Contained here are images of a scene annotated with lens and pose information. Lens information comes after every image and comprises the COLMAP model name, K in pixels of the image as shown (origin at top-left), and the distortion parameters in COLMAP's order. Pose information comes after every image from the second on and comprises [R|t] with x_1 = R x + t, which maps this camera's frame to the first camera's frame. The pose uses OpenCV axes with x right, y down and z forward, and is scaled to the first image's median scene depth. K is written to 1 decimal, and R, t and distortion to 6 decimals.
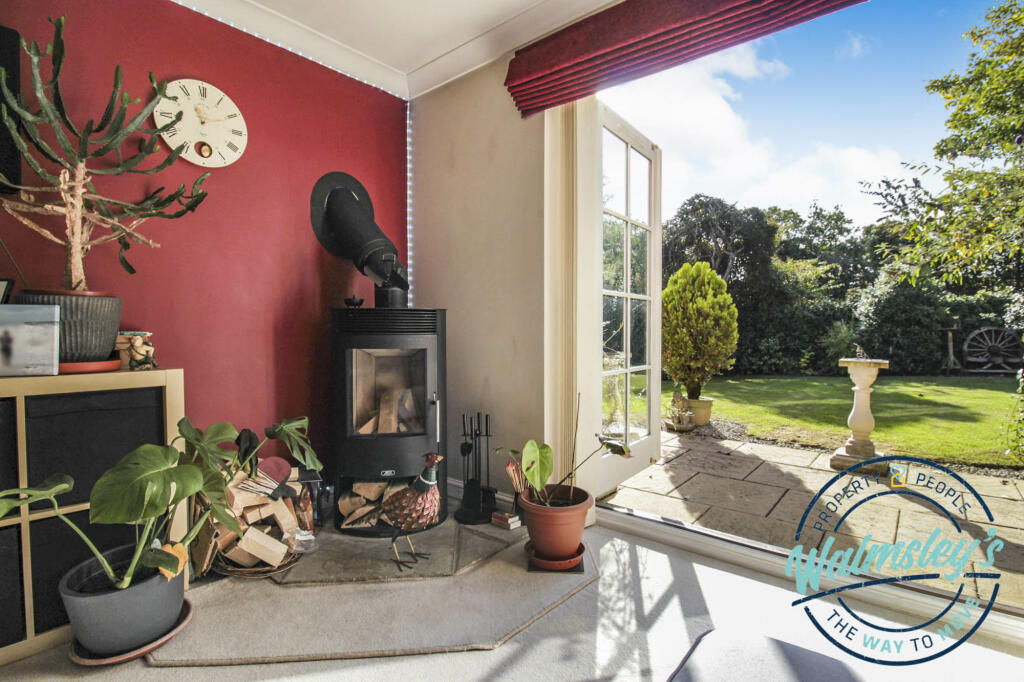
lens RADIAL K [[512.9, 0, 513.3], [0, 512.9, 332.3], [0, 0, 1]] dist [-0.013558, -0.004208]
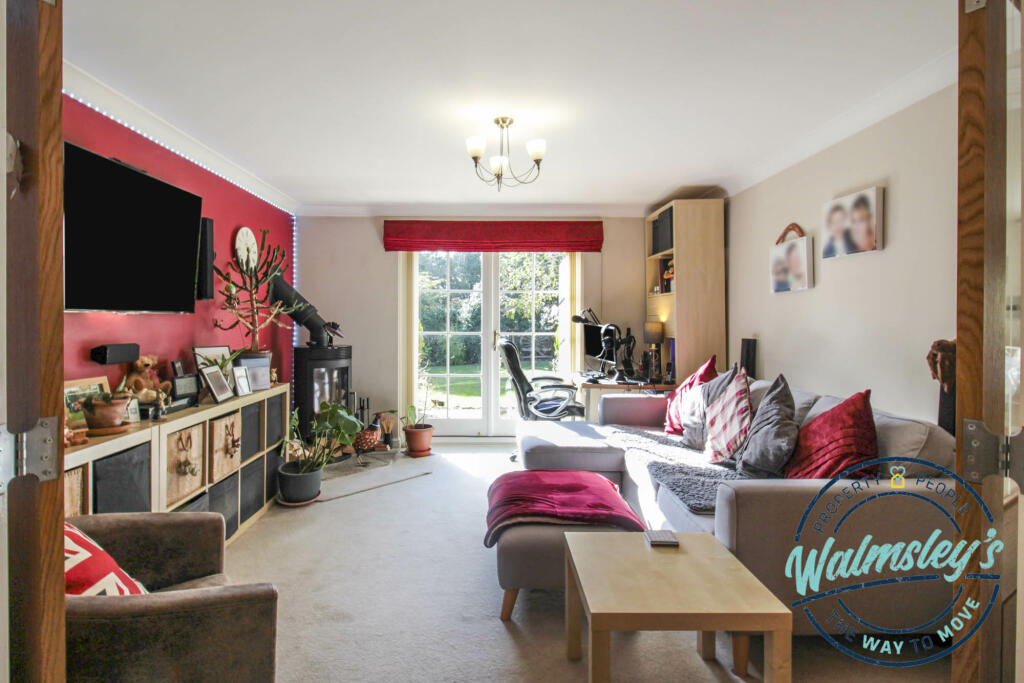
lens RADIAL K [[512.9, 0, 510.5], [0, 512.9, 332.9], [0, 0, 1]] dist [-0.013558, -0.004208]
pose [[0.751332, -0.008182, 0.659874, -0.975804], [-0.000653, 0.999913, 0.013141, -0.121922], [-0.659924, -0.010304, 0.751262, -0.885629]]
